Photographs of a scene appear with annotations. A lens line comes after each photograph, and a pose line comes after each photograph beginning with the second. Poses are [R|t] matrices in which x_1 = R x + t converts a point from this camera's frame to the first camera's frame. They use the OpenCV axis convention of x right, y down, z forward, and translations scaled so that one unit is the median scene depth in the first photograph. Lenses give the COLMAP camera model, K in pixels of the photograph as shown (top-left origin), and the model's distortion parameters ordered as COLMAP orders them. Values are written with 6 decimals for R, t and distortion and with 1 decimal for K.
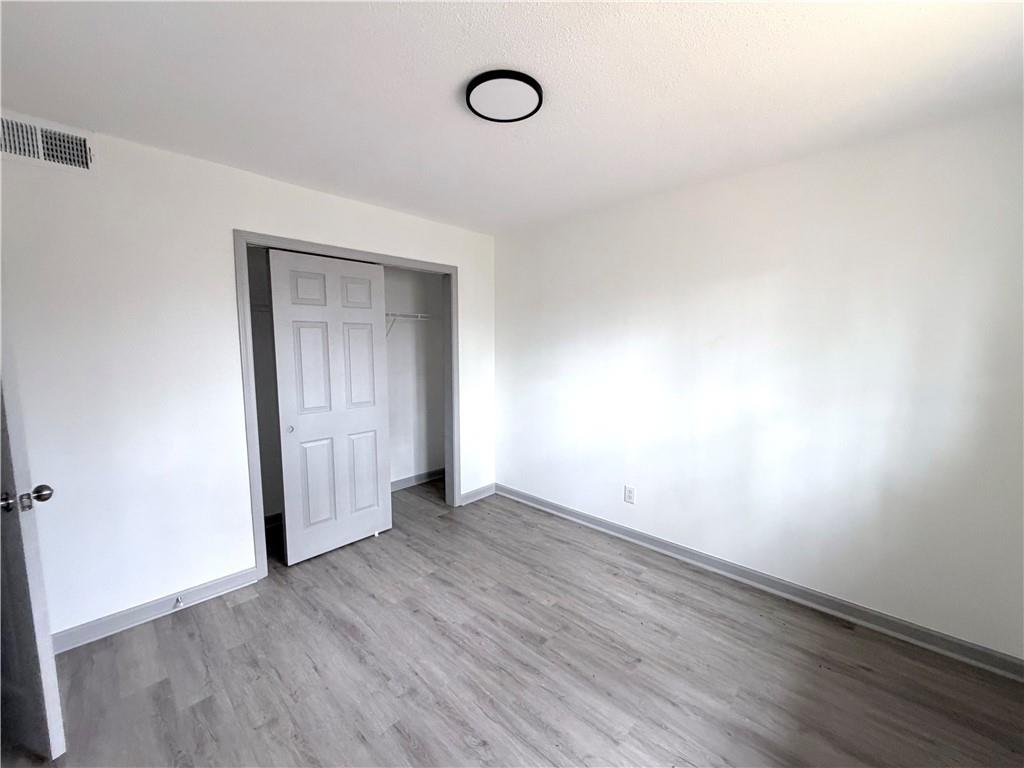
lens RADIAL K [[408.5, 0, 508.5], [0, 408.5, 384.2], [0, 0, 1]] dist [-0.003825, 0.001433]
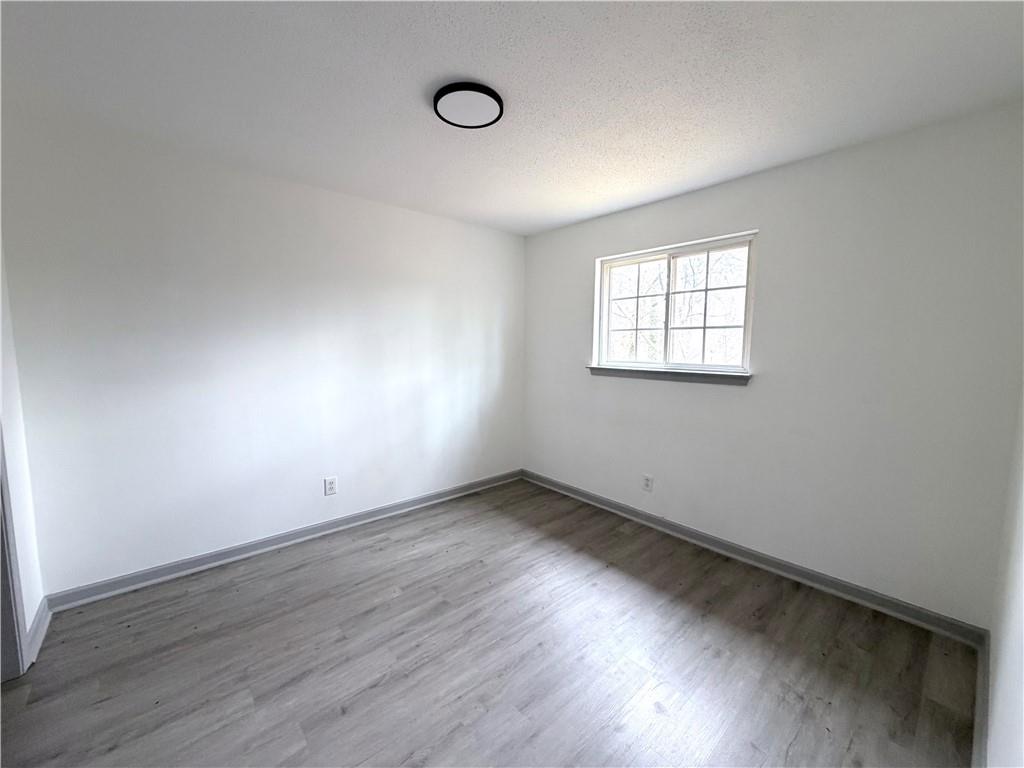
lens RADIAL K [[408.5, 0, 510.5], [0, 408.5, 382.4], [0, 0, 1]] dist [-0.003825, 0.001433]
pose [[0.088750, -0.095944, 0.991422, -0.861845], [0.093138, 0.991788, 0.087642, -0.037299], [-0.991690, 0.084561, 0.096957, 0.617461]]
